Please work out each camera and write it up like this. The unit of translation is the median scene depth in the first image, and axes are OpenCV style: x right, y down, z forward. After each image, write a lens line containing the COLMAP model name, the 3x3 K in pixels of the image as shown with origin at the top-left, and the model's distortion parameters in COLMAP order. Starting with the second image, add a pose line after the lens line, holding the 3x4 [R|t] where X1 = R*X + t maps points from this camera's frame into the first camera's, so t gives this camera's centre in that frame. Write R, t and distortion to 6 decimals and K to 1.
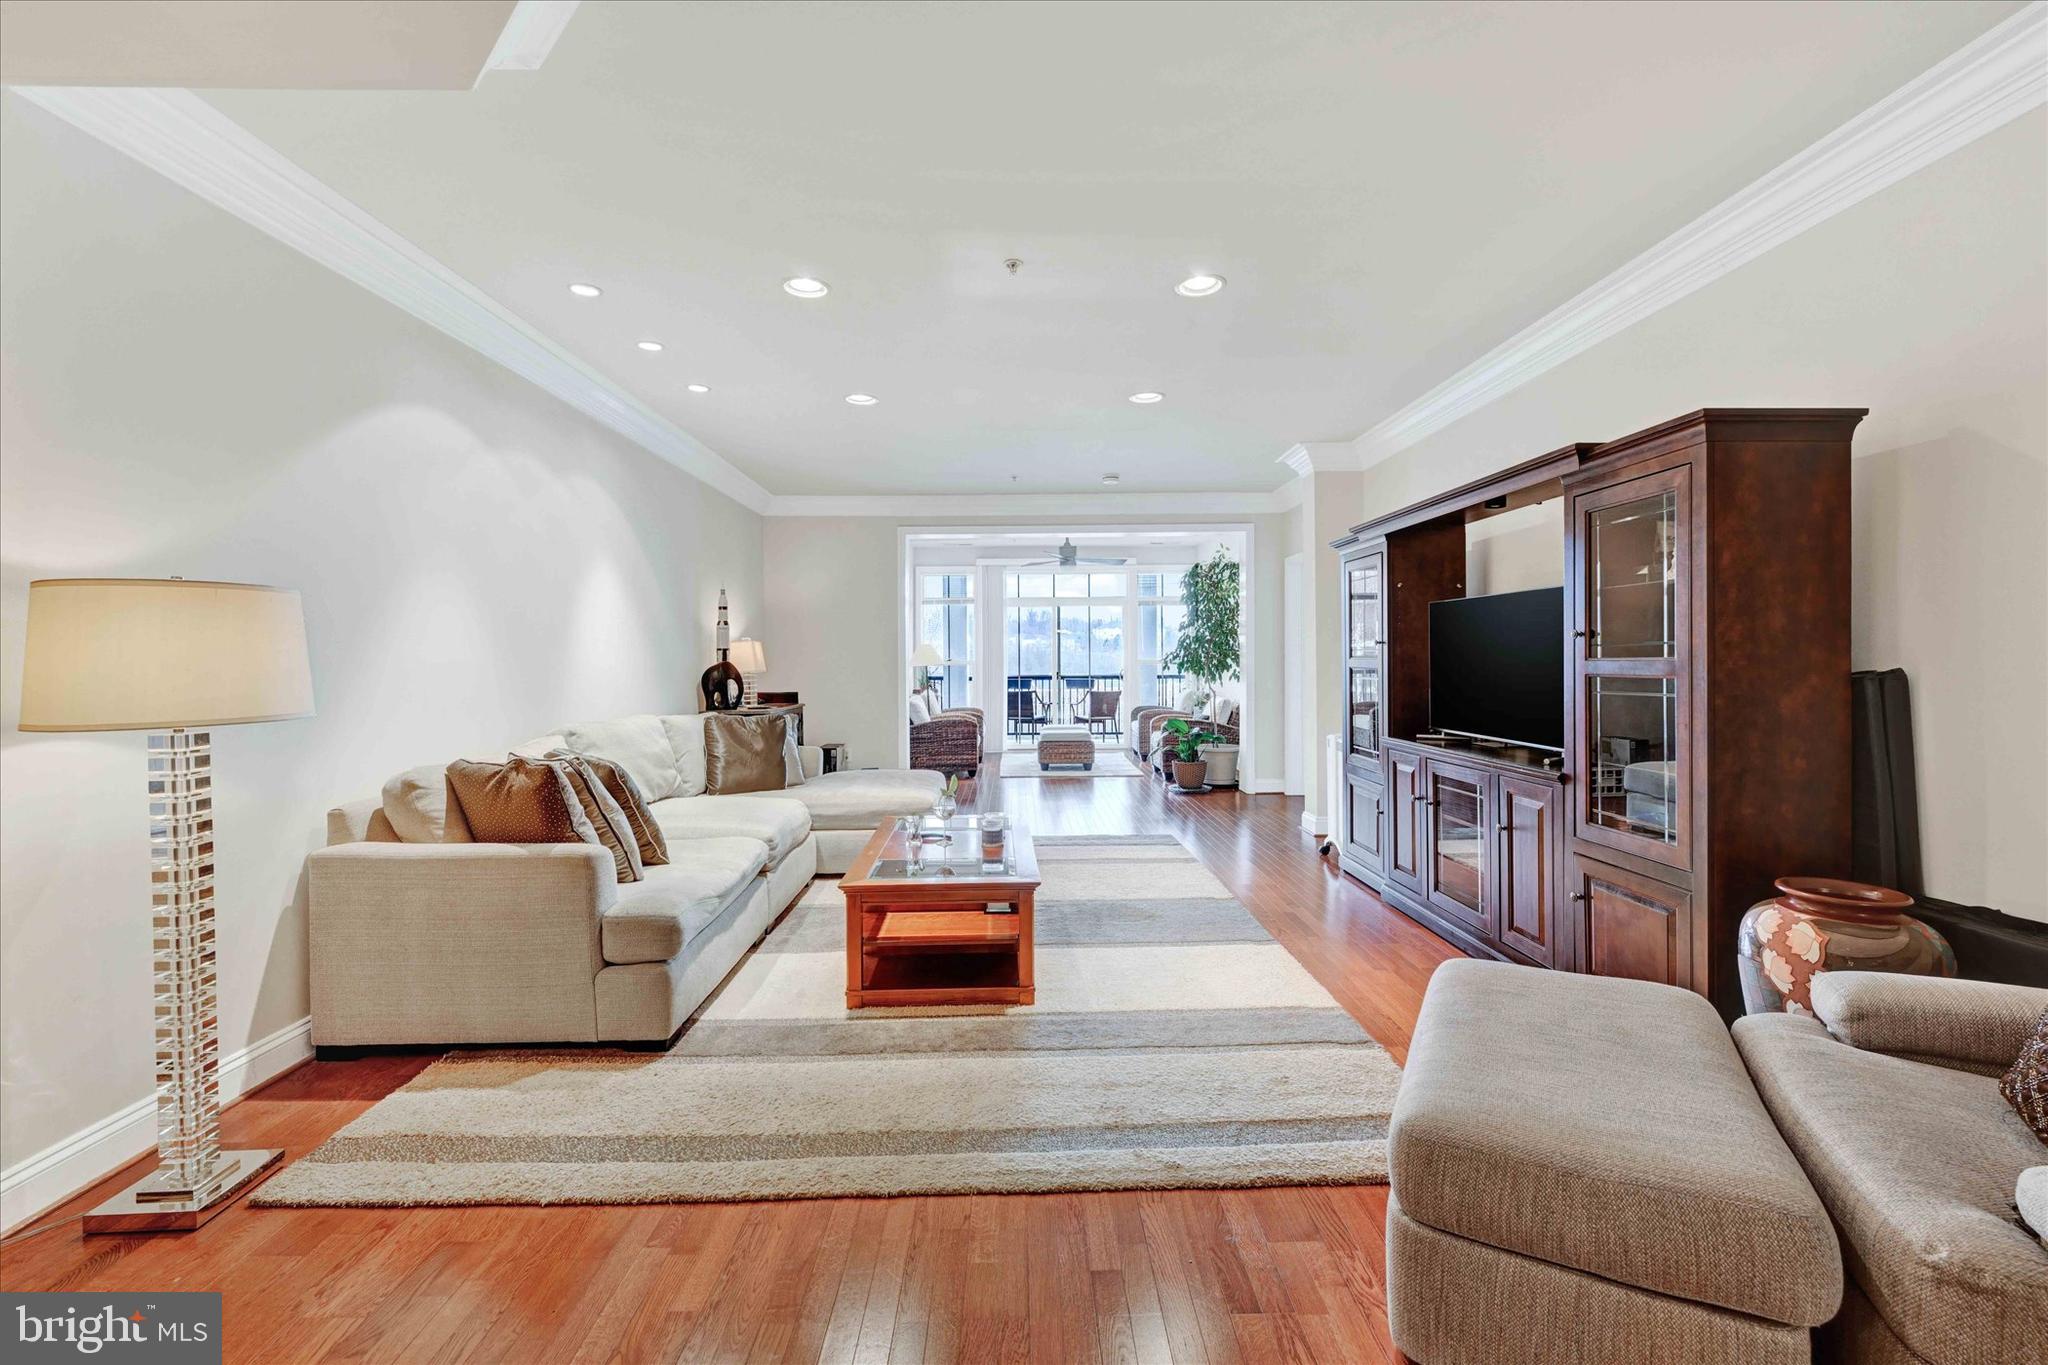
lens RADIAL K [[874.8, 0, 1024.3], [0, 874.8, 669.2], [0, 0, 1]] dist [-0.000085, 0.000270]
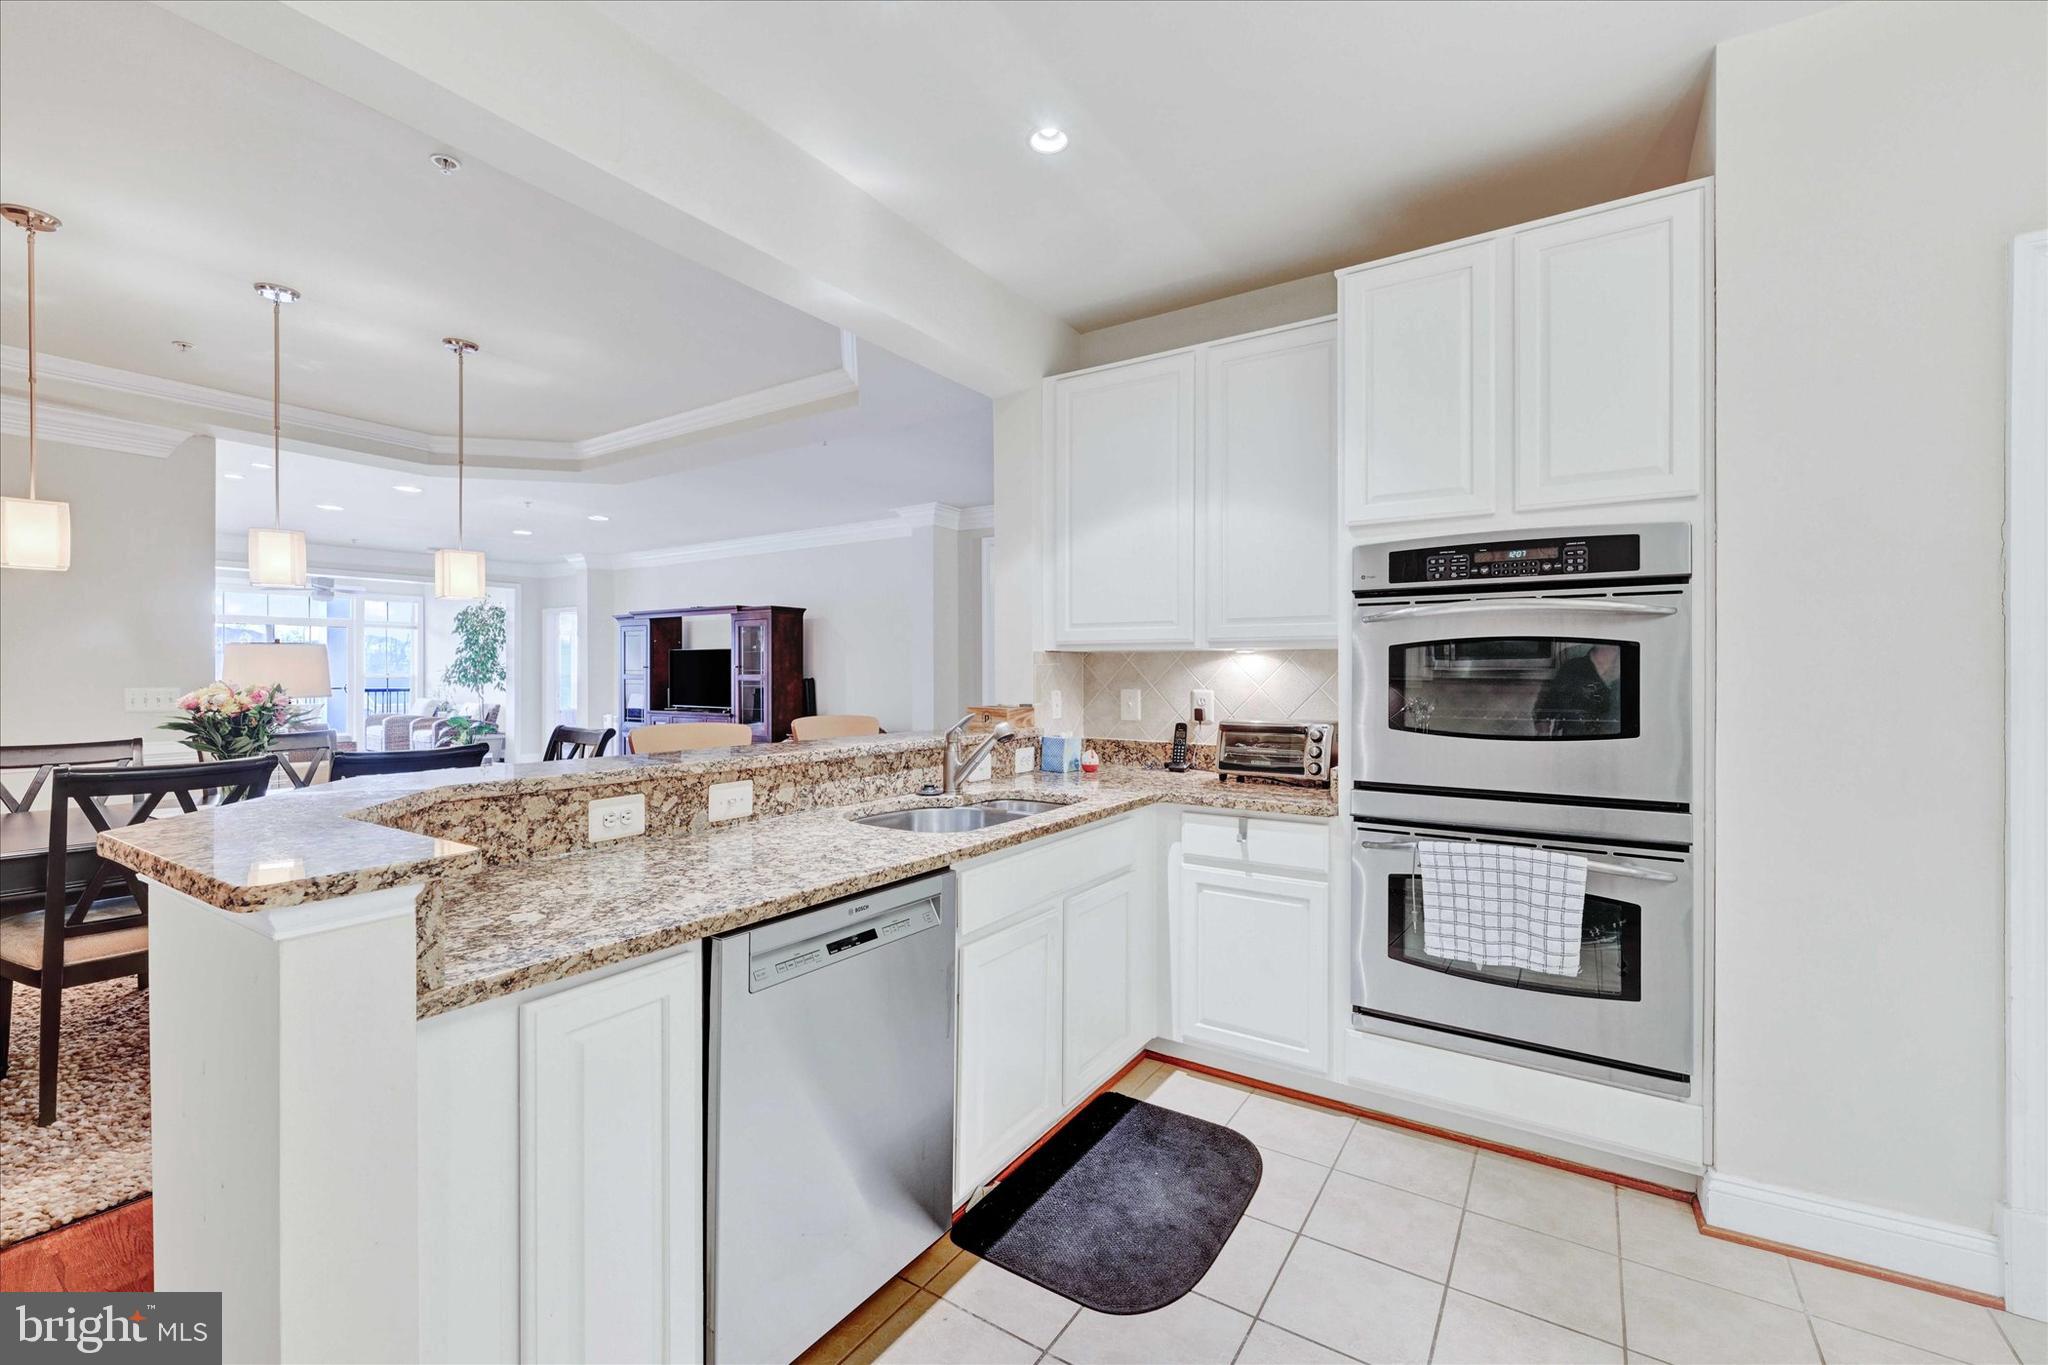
lens RADIAL K [[850.5, 0, 1024.2], [0, 850.5, 673.6], [0, 0, 1]] dist [-0.000215, -0.000027]
pose [[0.569933, 0.009645, 0.821635, -0.814487], [0.003670, 0.999891, -0.014283, 0.020264], [-0.821683, 0.011156, 0.569835, -1.000235]]
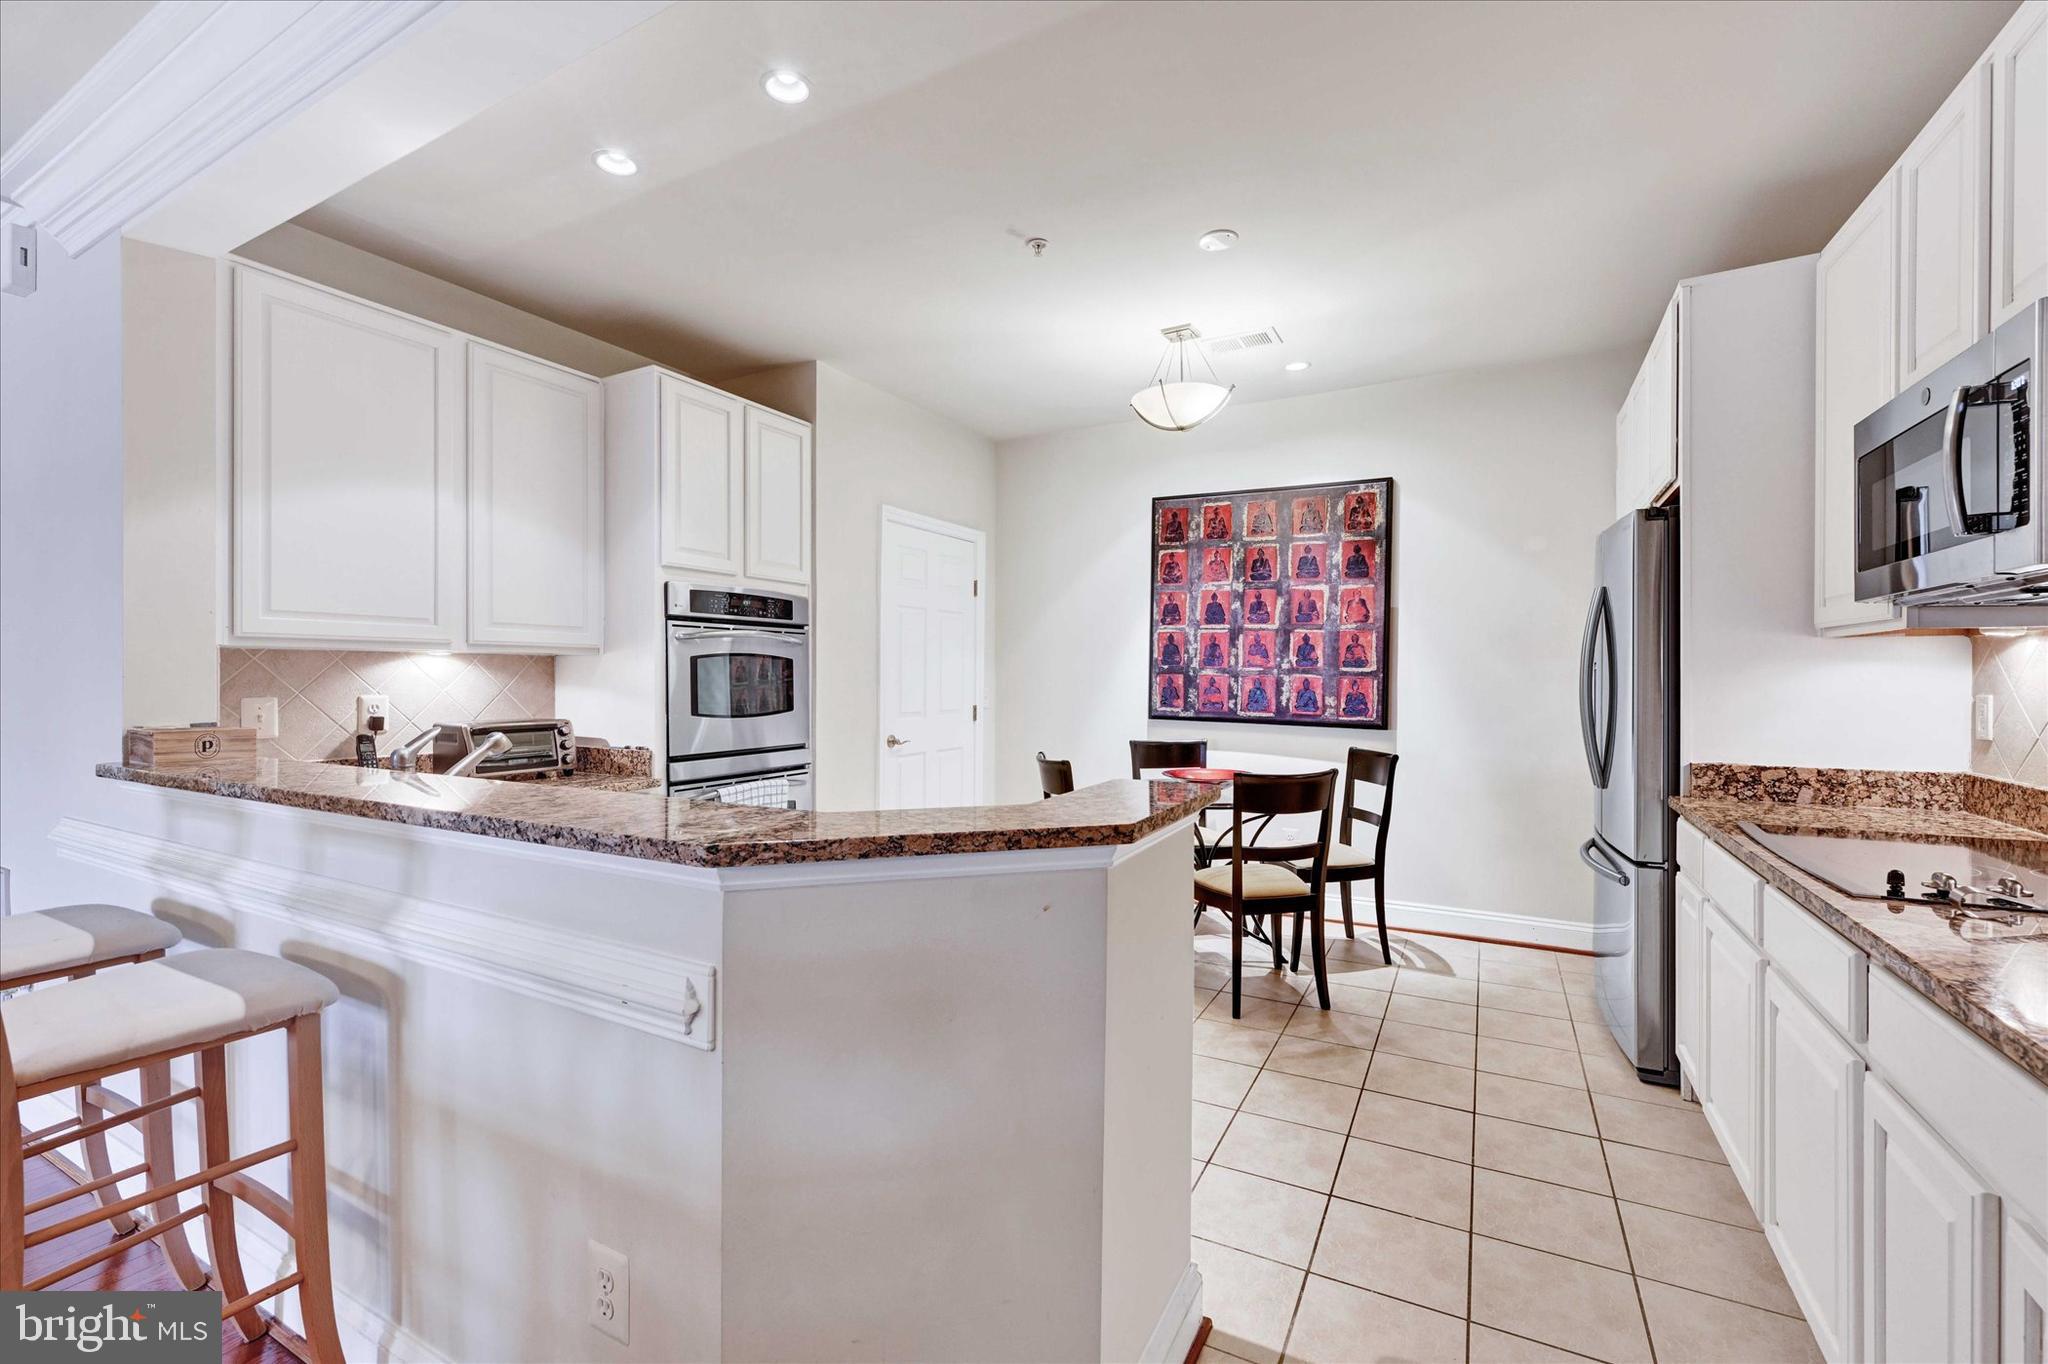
lens RADIAL K [[850.5, 0, 1024.2], [0, 850.5, 673.1], [0, 0, 1]] dist [-0.000215, -0.000027]
pose [[-0.869849, 0.009442, 0.493228, -0.868705], [0.013280, 0.999903, 0.004279, 0.011373], [-0.493140, 0.010273, -0.869889, -0.380297]]
